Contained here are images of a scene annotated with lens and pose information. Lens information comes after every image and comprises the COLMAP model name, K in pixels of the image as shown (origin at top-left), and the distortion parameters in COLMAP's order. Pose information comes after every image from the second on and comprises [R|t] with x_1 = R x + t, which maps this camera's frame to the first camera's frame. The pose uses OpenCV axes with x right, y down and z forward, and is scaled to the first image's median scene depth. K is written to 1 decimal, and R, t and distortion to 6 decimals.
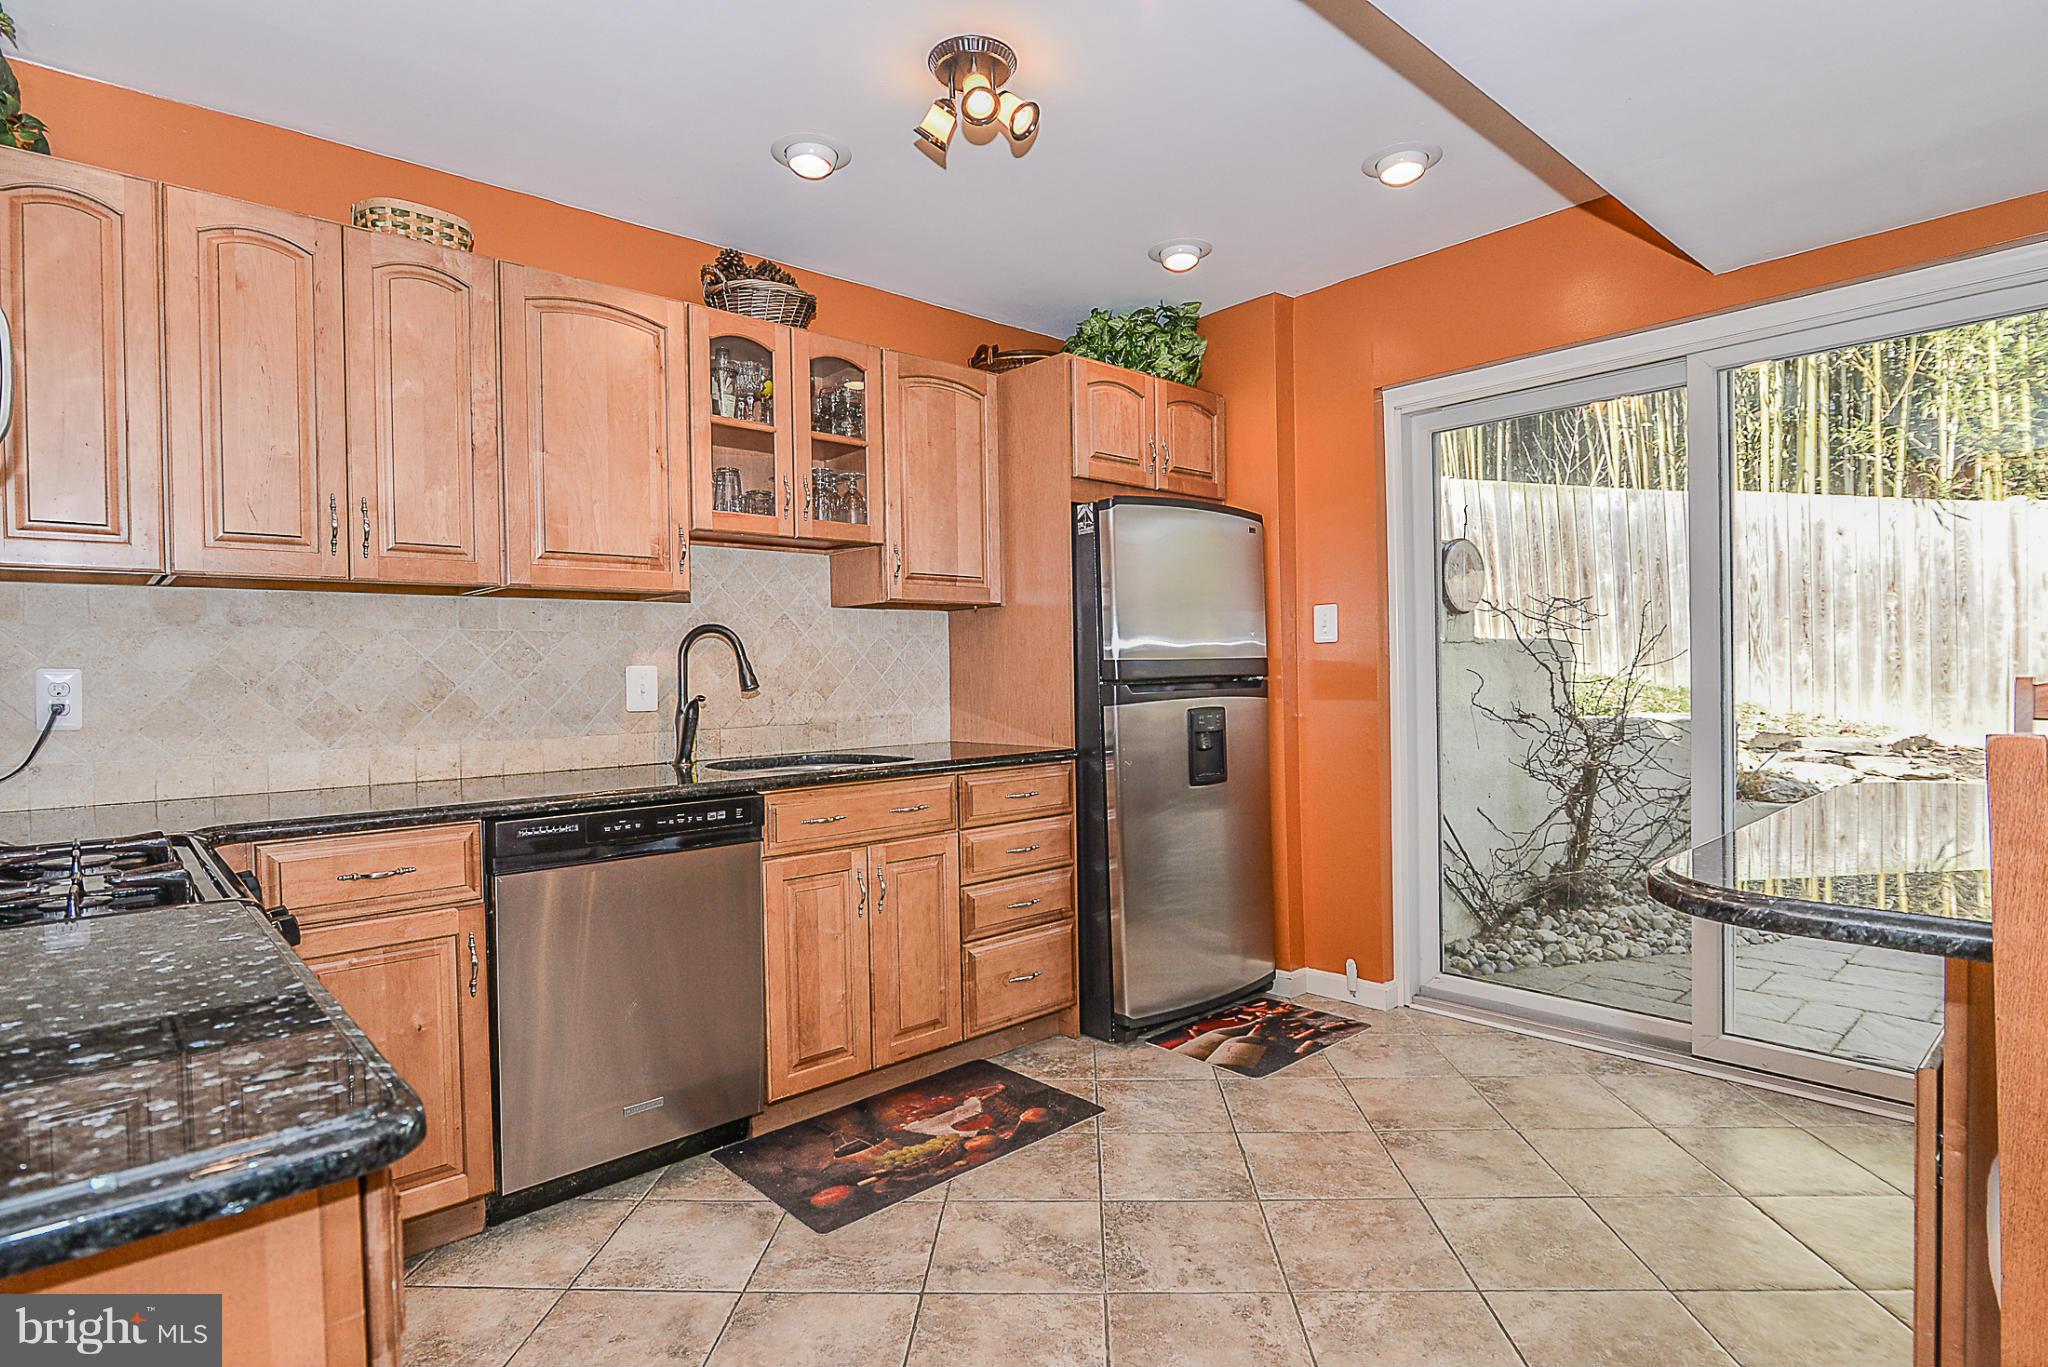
lens RADIAL K [[1009.4, 0, 1044.1], [0, 1009.4, 686.0], [0, 0, 1]] dist [-0.014618, -0.001287]
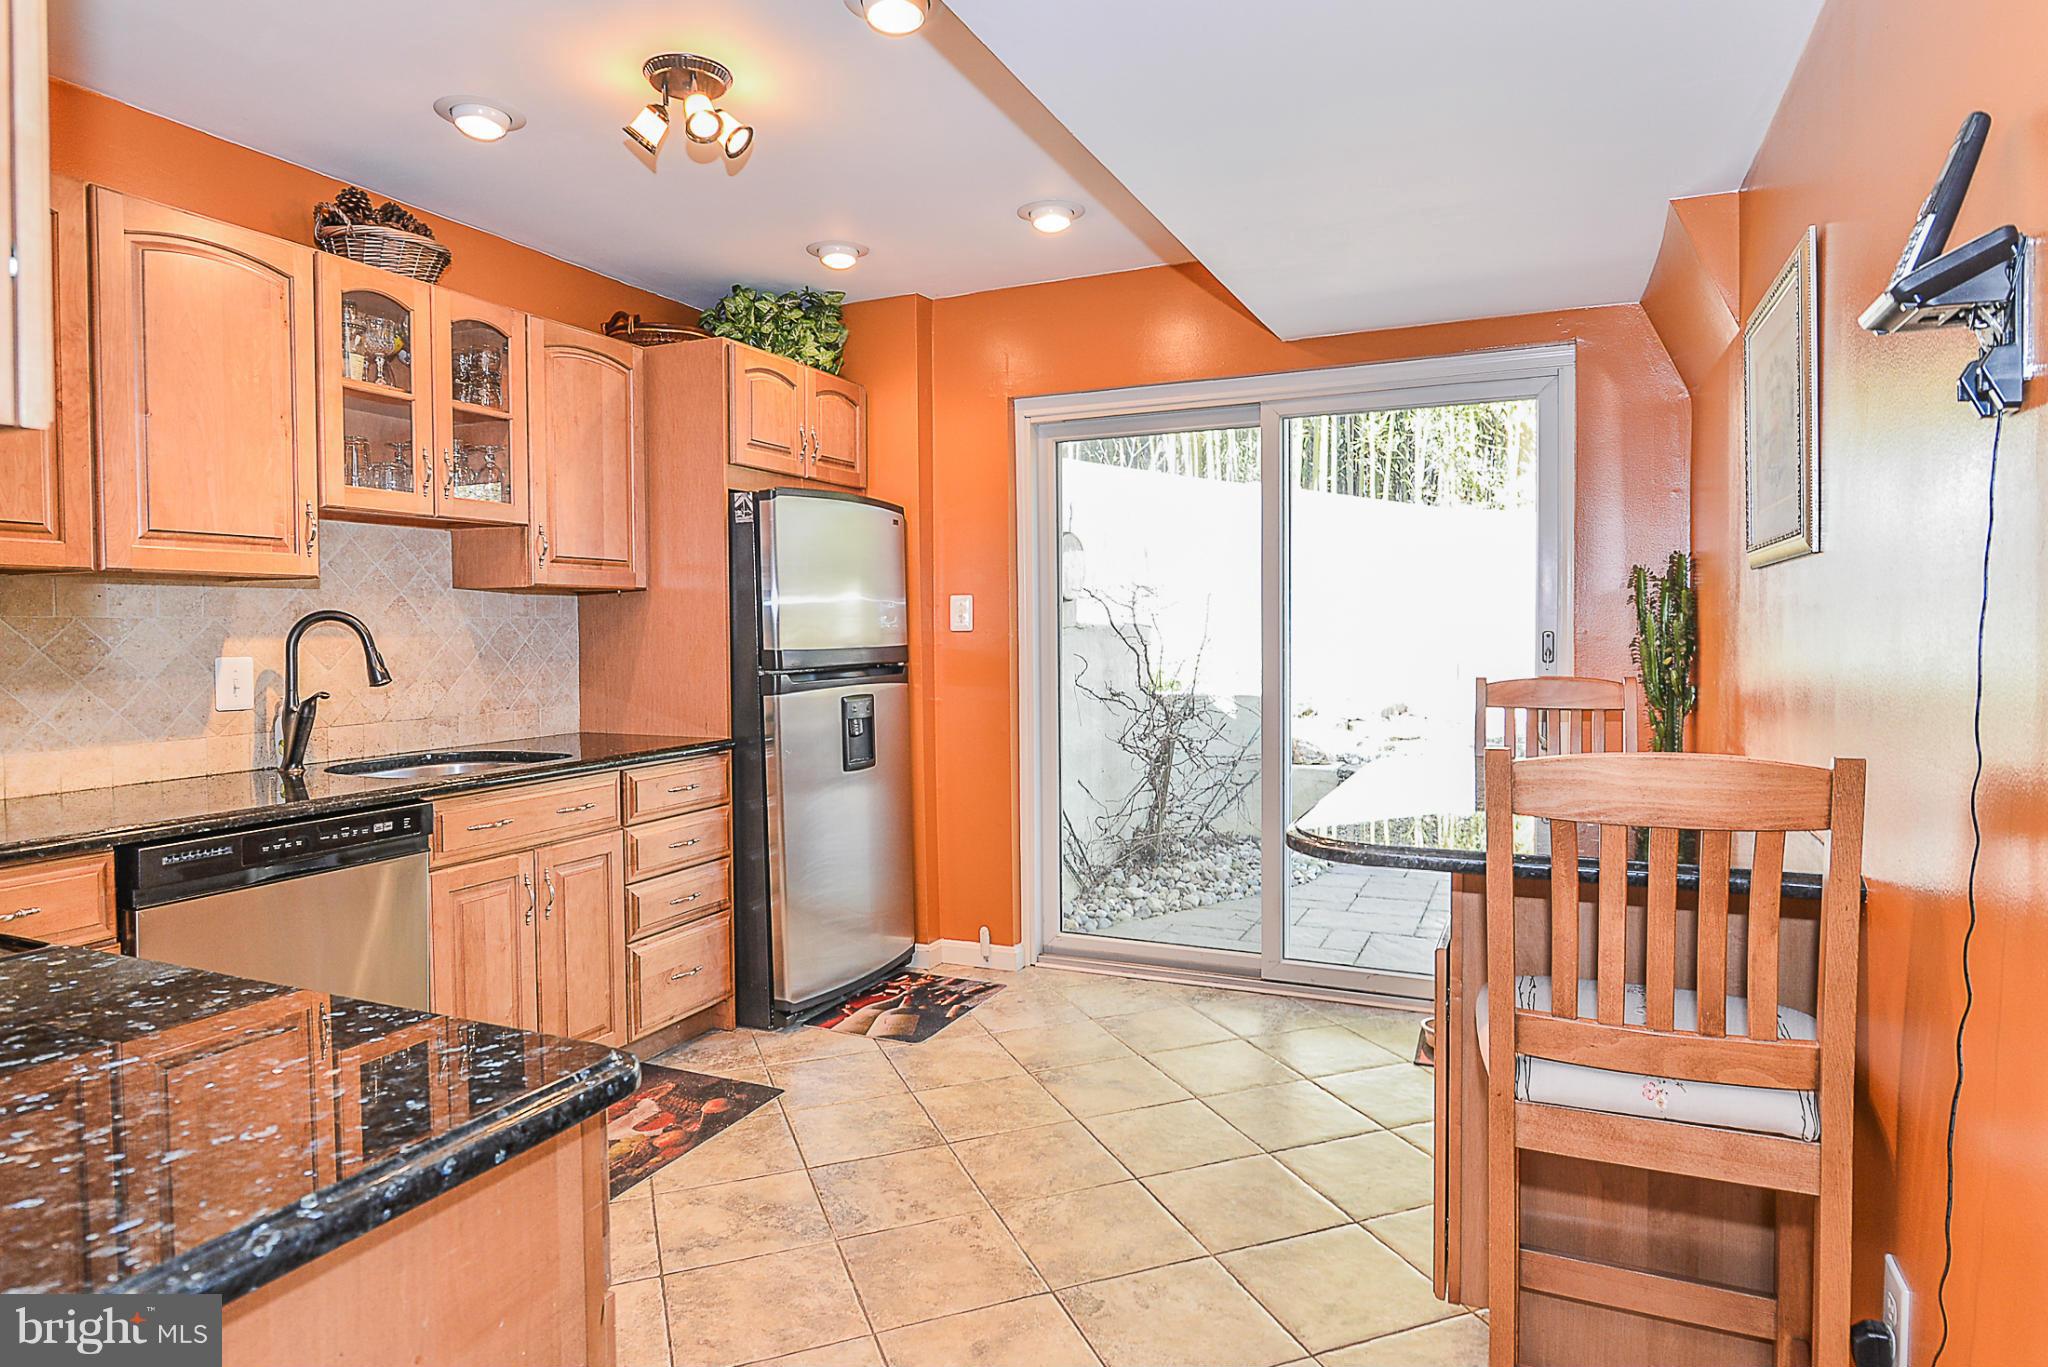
lens RADIAL K [[1100.5, 0, 1022.7], [0, 1100.5, 656.1], [0, 0, 1]] dist [-0.011685, 0.000091]
pose [[0.923041, 0.003160, 0.384690, -0.153776], [-0.004955, 0.999981, 0.003675, -0.030887], [-0.384671, -0.005298, 0.923039, -0.135146]]
